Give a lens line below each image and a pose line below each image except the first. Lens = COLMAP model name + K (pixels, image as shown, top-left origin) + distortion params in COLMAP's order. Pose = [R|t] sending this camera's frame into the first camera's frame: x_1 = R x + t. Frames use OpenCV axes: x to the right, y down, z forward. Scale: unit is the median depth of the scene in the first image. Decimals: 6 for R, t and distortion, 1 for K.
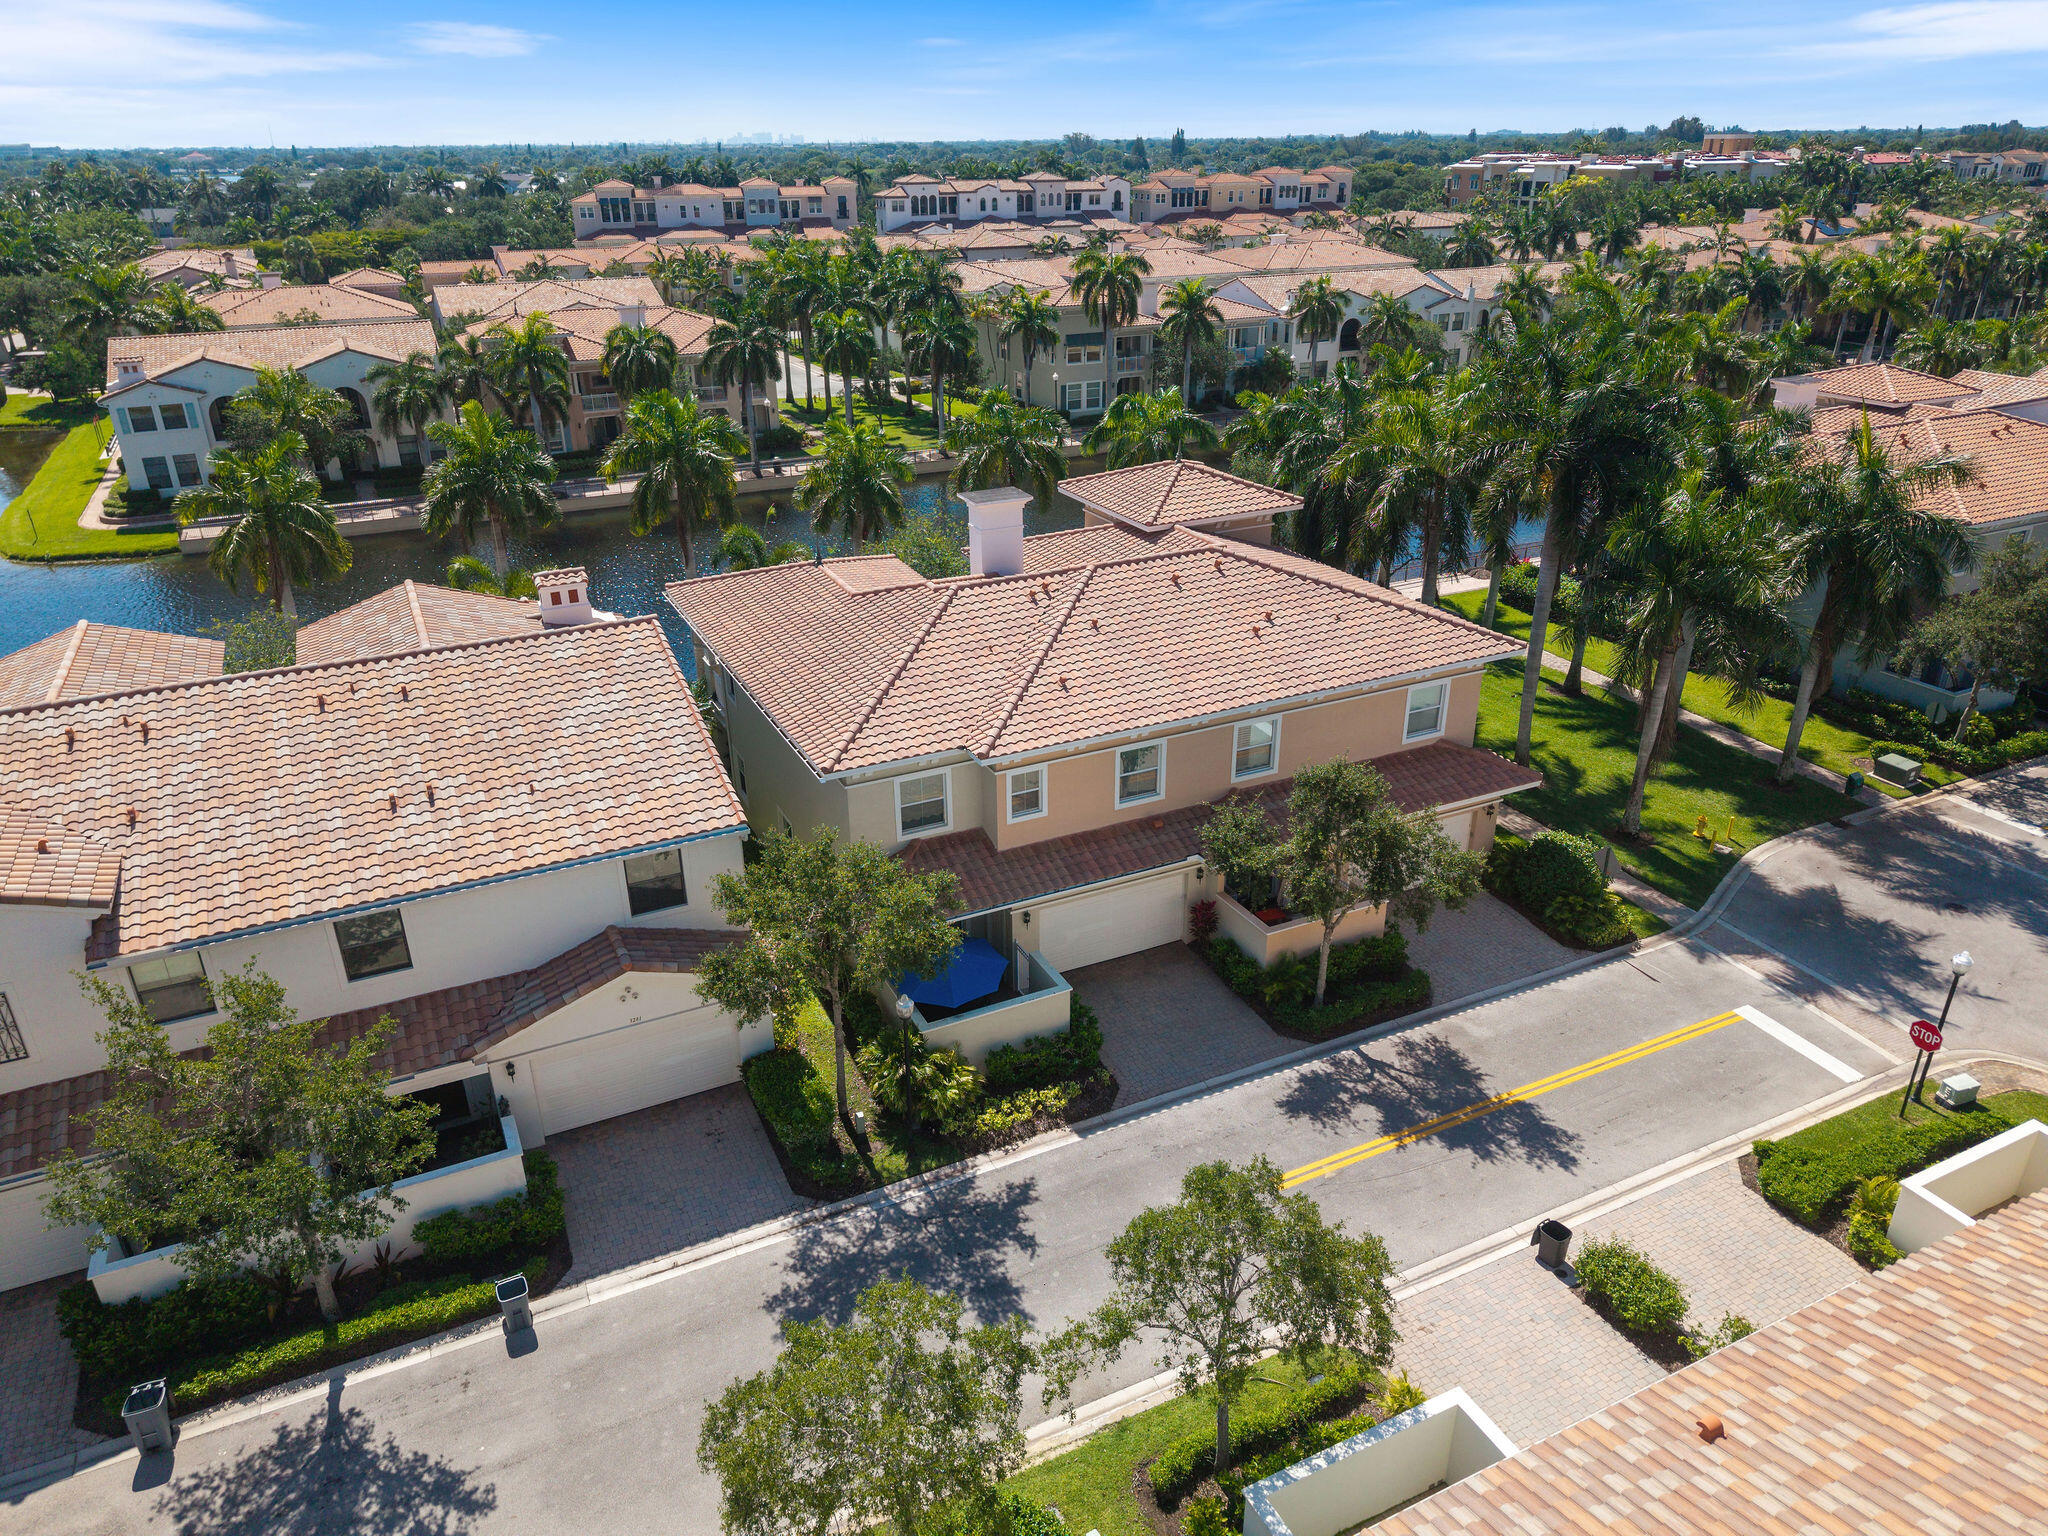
lens RADIAL K [[1381.0, 0, 1024.0], [0, 1381.0, 768.0], [0, 0, 1]] dist [0.026892, -0.040555]
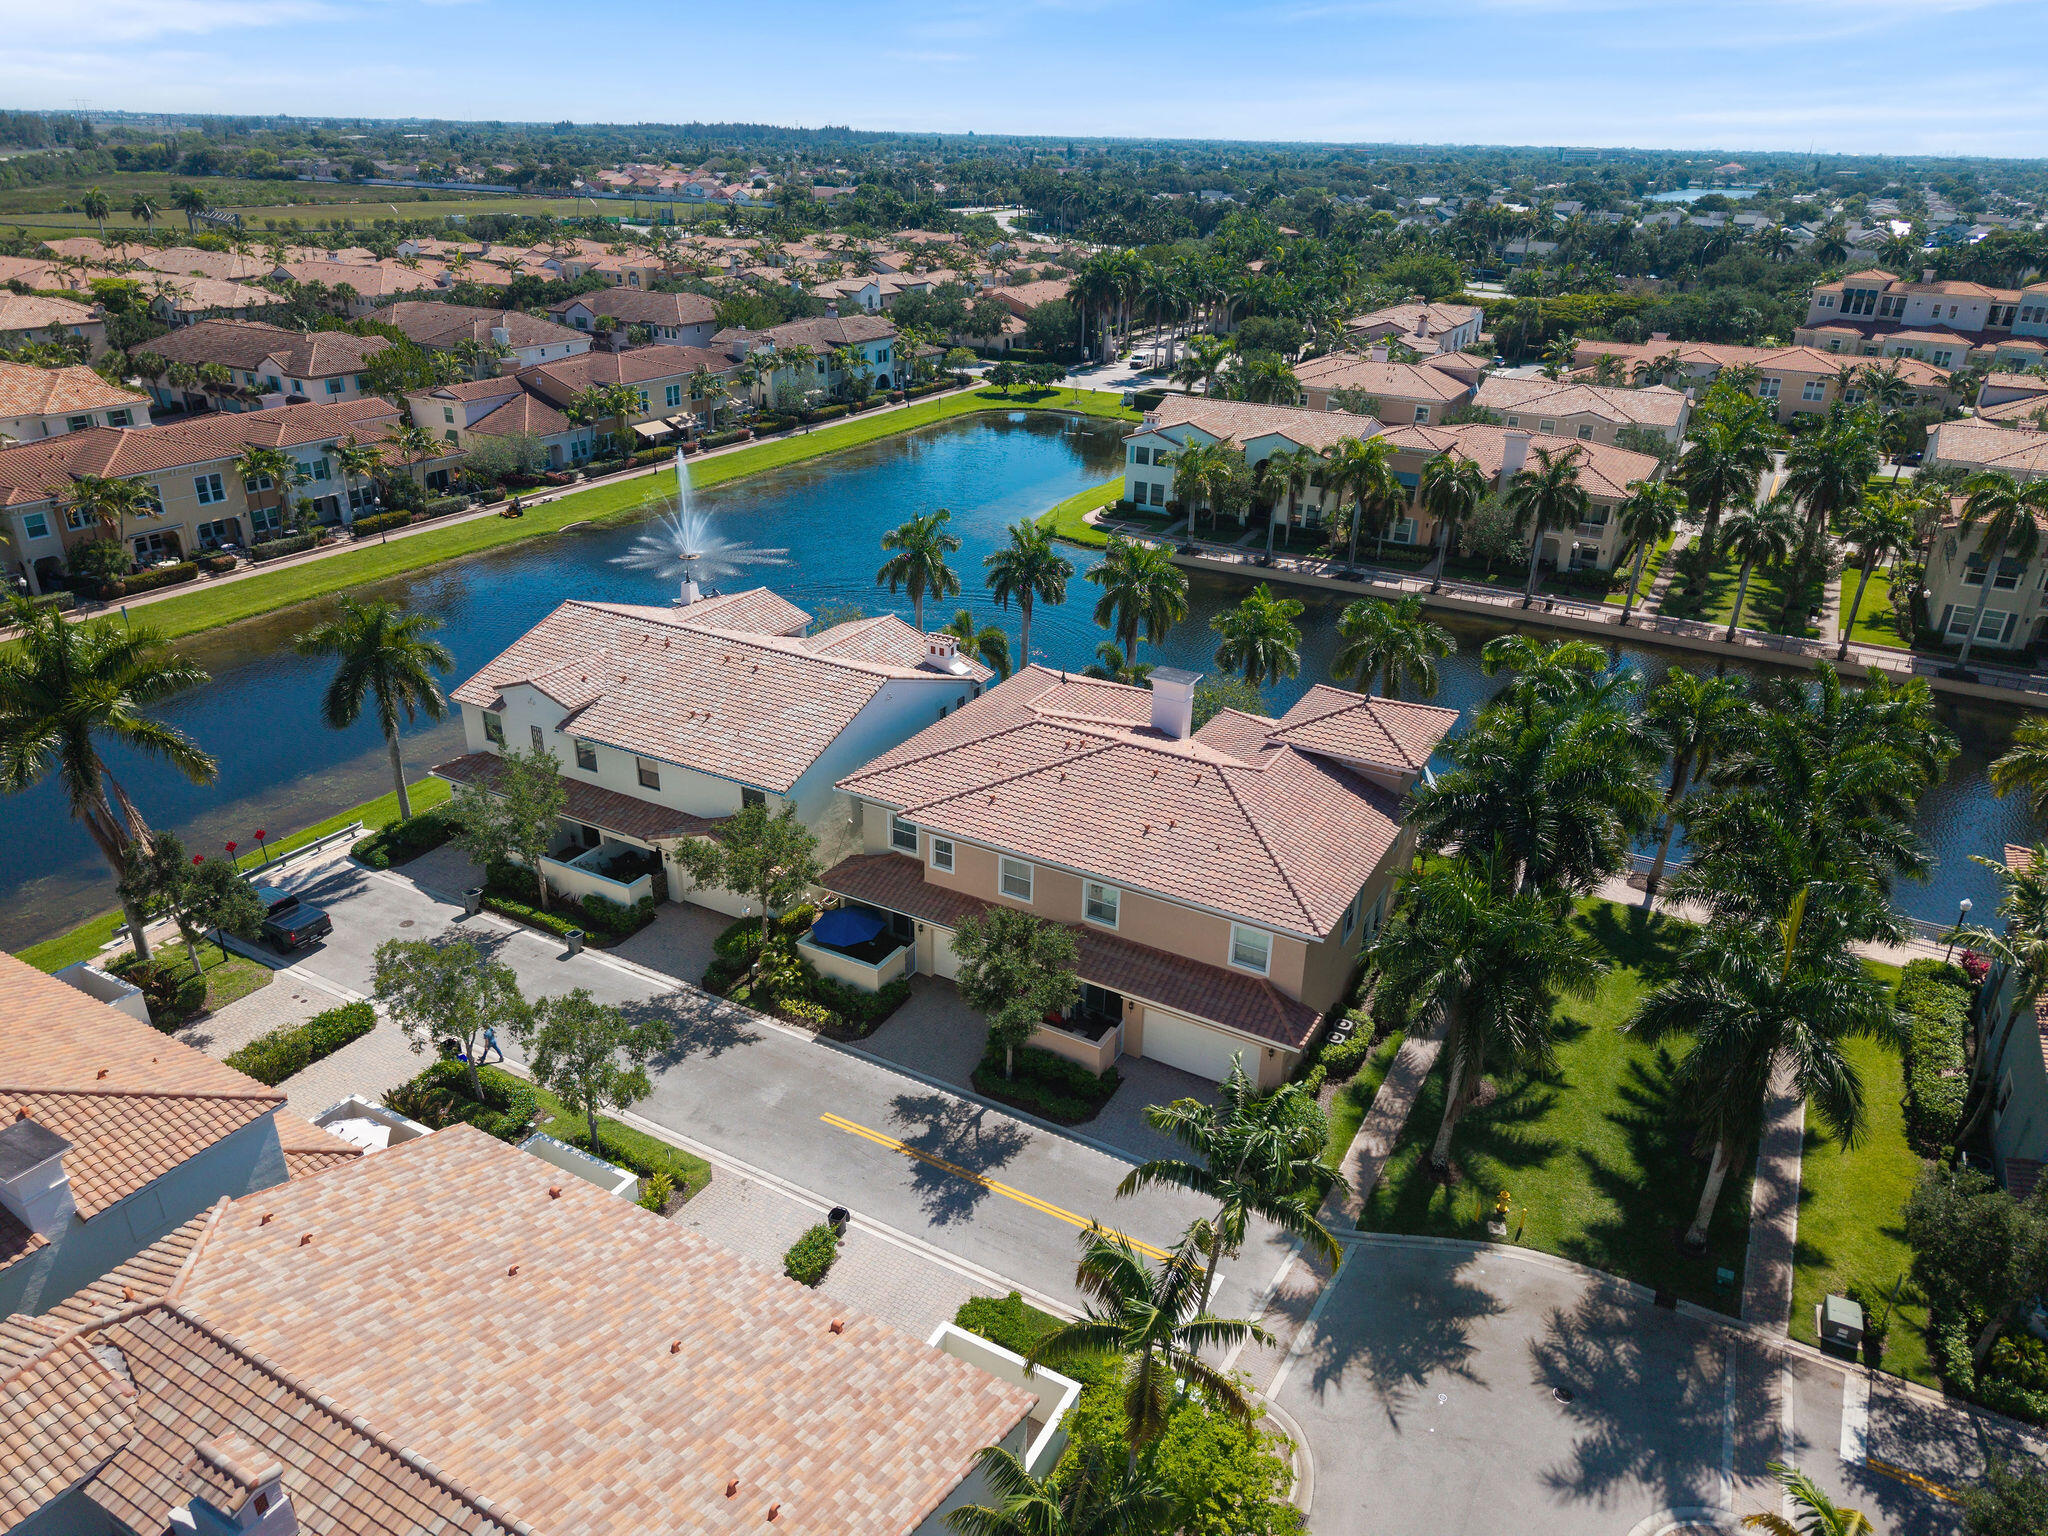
lens RADIAL K [[1384.5, 0, 1024.0], [0, 1384.5, 768.0], [0, 0, 1]] dist [0.046503, -0.056451]
pose [[0.566951, 0.360574, -0.740644, 1.087384], [-0.361549, 0.916802, 0.169574, -0.340651], [0.740168, 0.171639, 0.650147, 0.042250]]
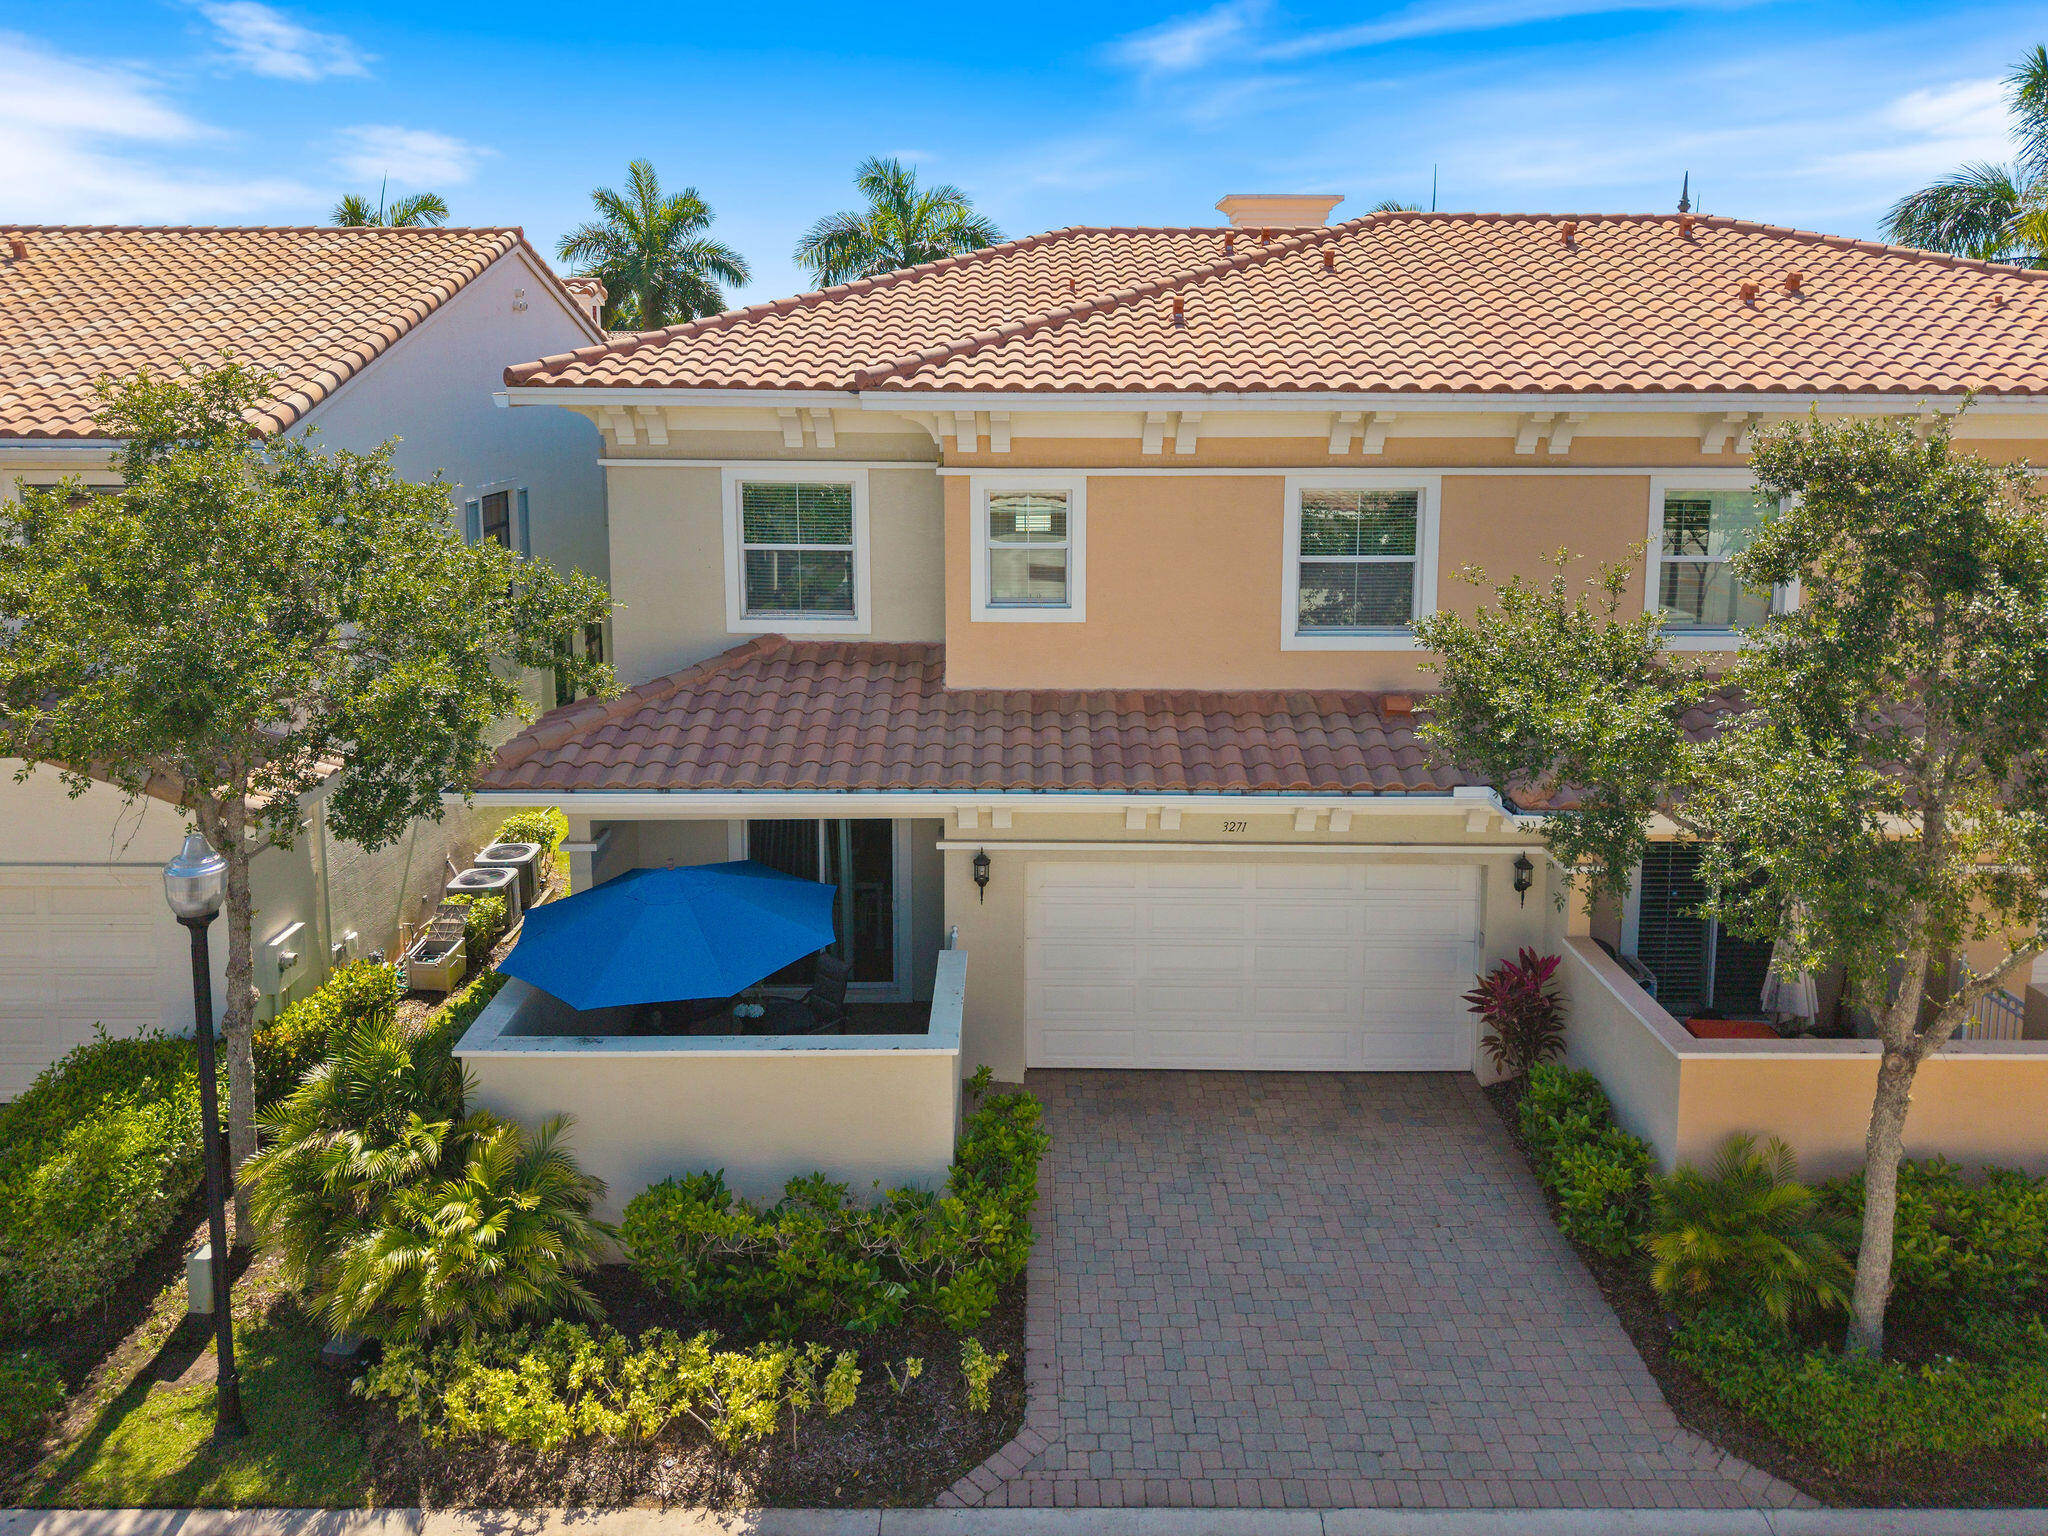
lens RADIAL K [[1384.5, 0, 1024.0], [0, 1384.5, 768.0], [0, 0, 1]] dist [0.046503, -0.056451]
pose [[0.915054, 0.132210, -0.381046, 0.144915], [-0.182819, 0.978082, -0.099664, 0.110837], [0.359518, 0.160860, 0.919169, 0.620937]]
